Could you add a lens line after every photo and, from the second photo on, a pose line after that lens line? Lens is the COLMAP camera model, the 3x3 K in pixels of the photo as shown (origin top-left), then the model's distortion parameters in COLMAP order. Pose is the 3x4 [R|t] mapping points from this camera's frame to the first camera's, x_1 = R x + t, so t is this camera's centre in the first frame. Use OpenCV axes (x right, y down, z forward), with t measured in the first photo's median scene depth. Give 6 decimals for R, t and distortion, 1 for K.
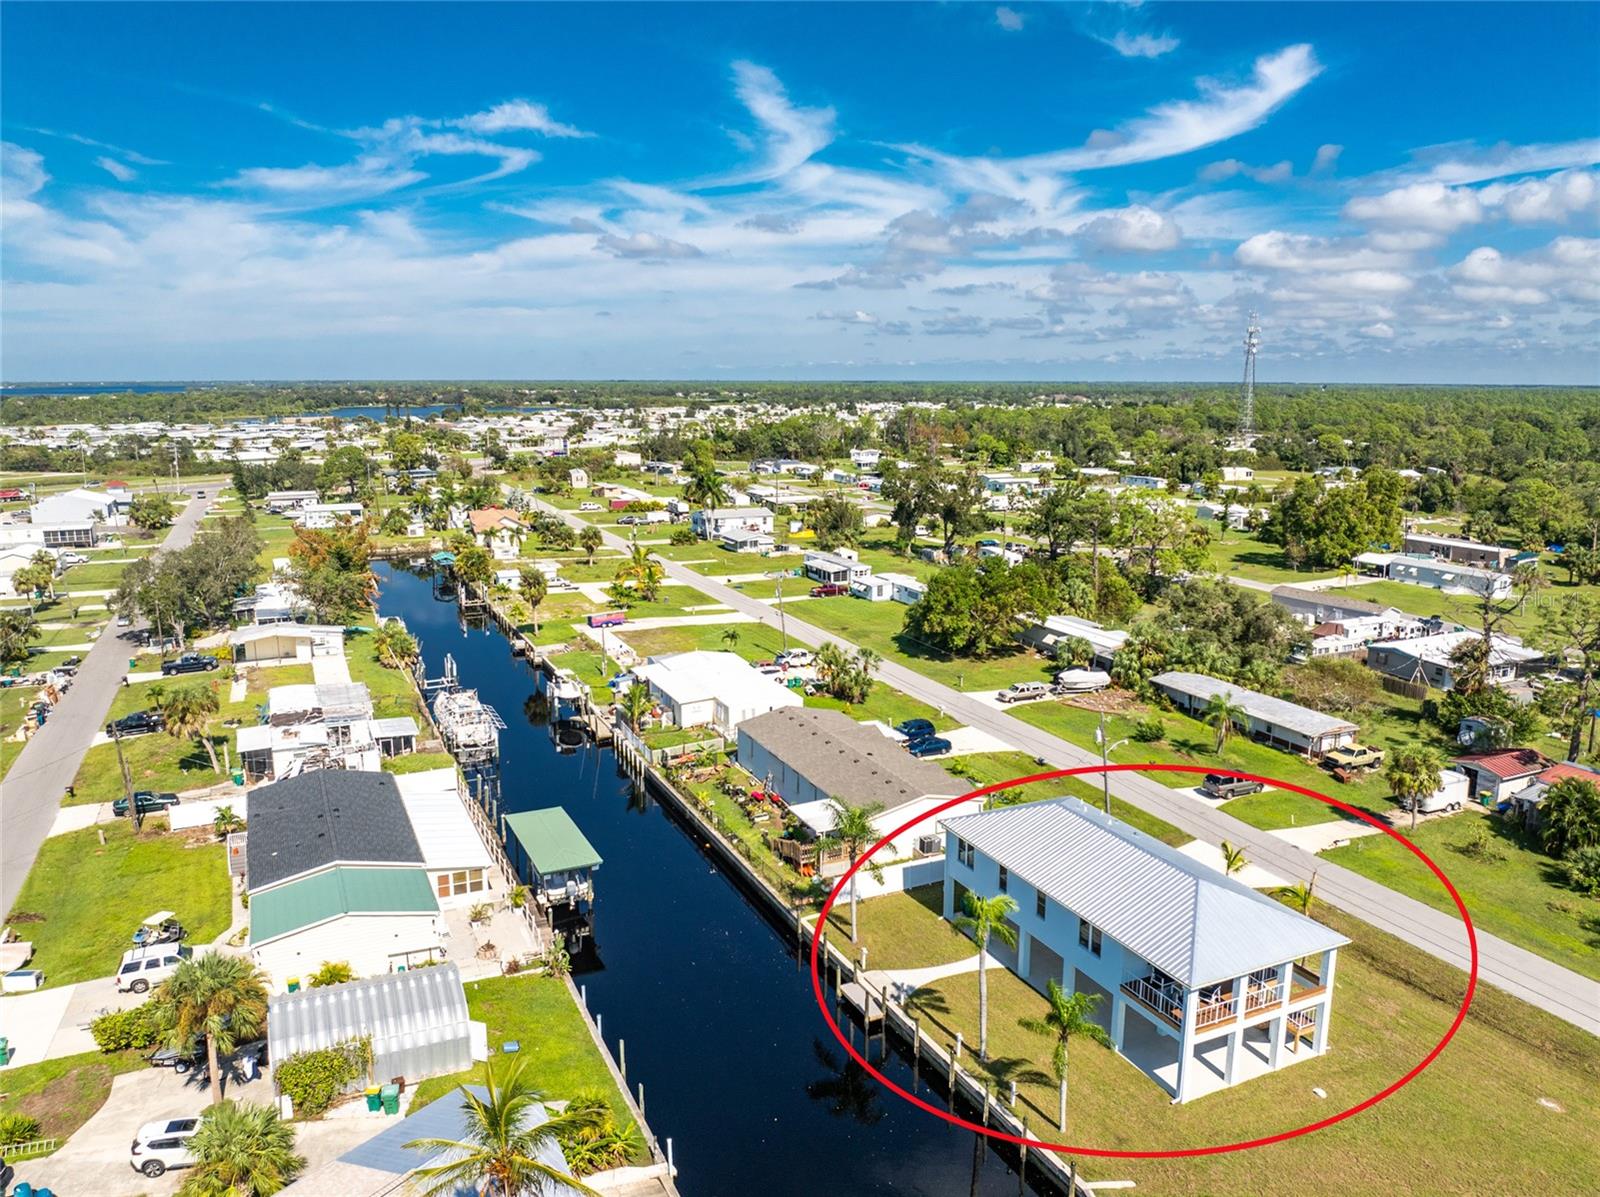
lens RADIAL K [[1131.7, 0, 804.5], [0, 1131.7, 601.2], [0, 0, 1]] dist [-0.034342, -0.007765]
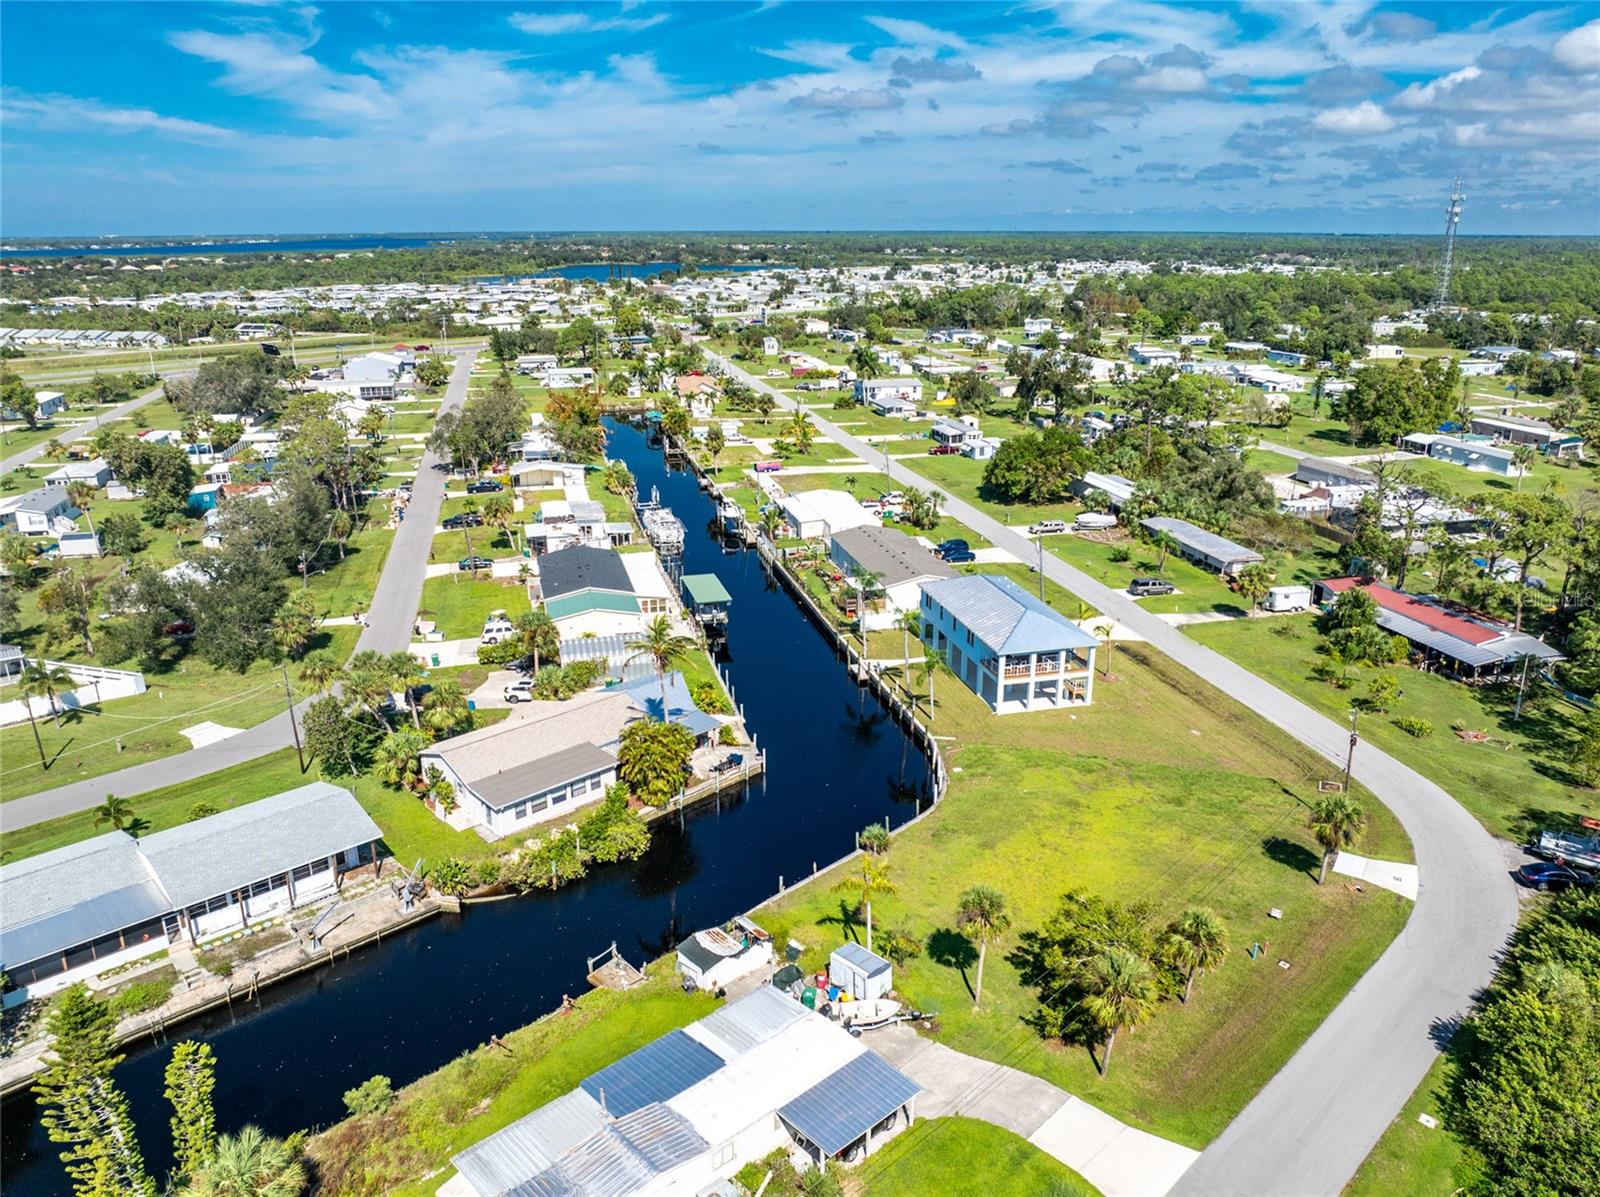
lens RADIAL K [[1131.7, 0, 804.5], [0, 1131.7, 601.2], [0, 0, 1]] dist [-0.034342, -0.007765]
pose [[0.982720, 0.054093, -0.177020, 0.105756], [-0.031492, 0.991263, 0.128083, 0.001381], [0.182402, -0.120295, 0.975837, -0.303896]]
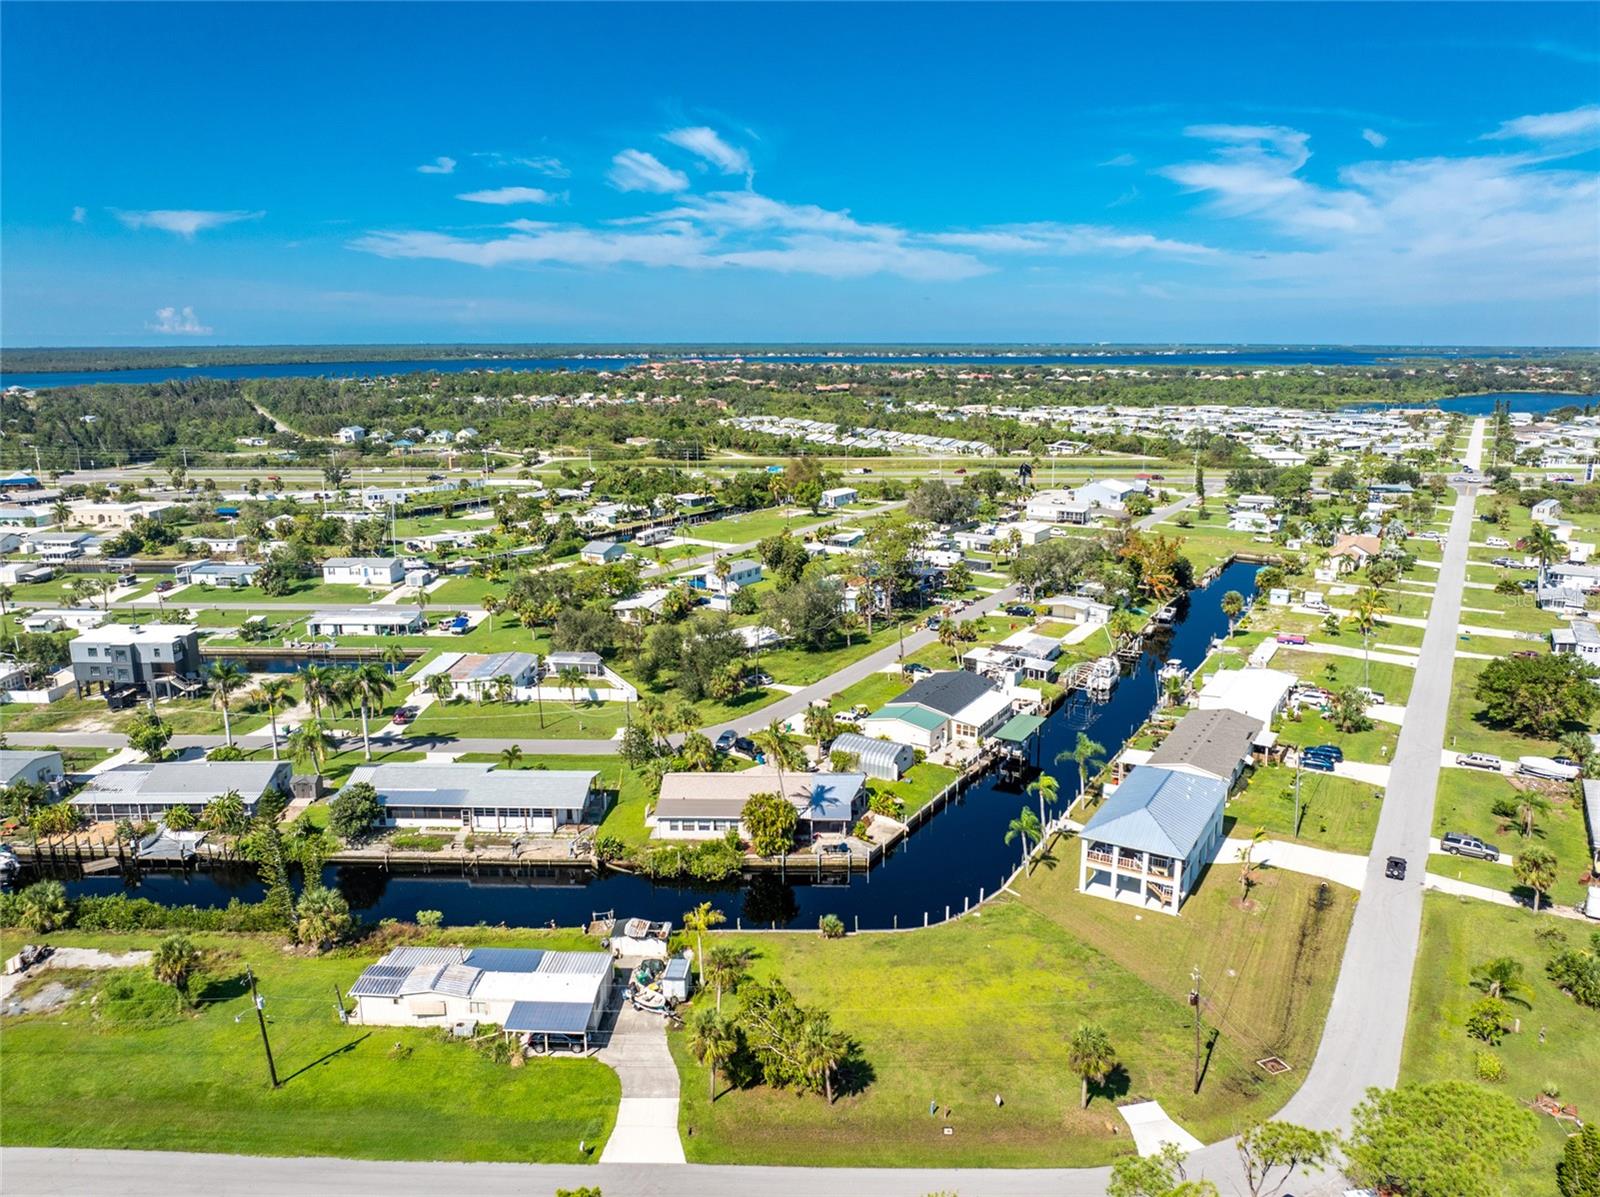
lens RADIAL K [[1142.6, 0, 802.4], [0, 1142.6, 598.3], [0, 0, 1]] dist [-0.028969, -0.001658]
pose [[0.556058, 0.177148, -0.812046, 0.524907], [-0.154386, 0.982033, 0.108514, -0.078121], [0.816679, 0.065029, 0.573416, -0.218227]]
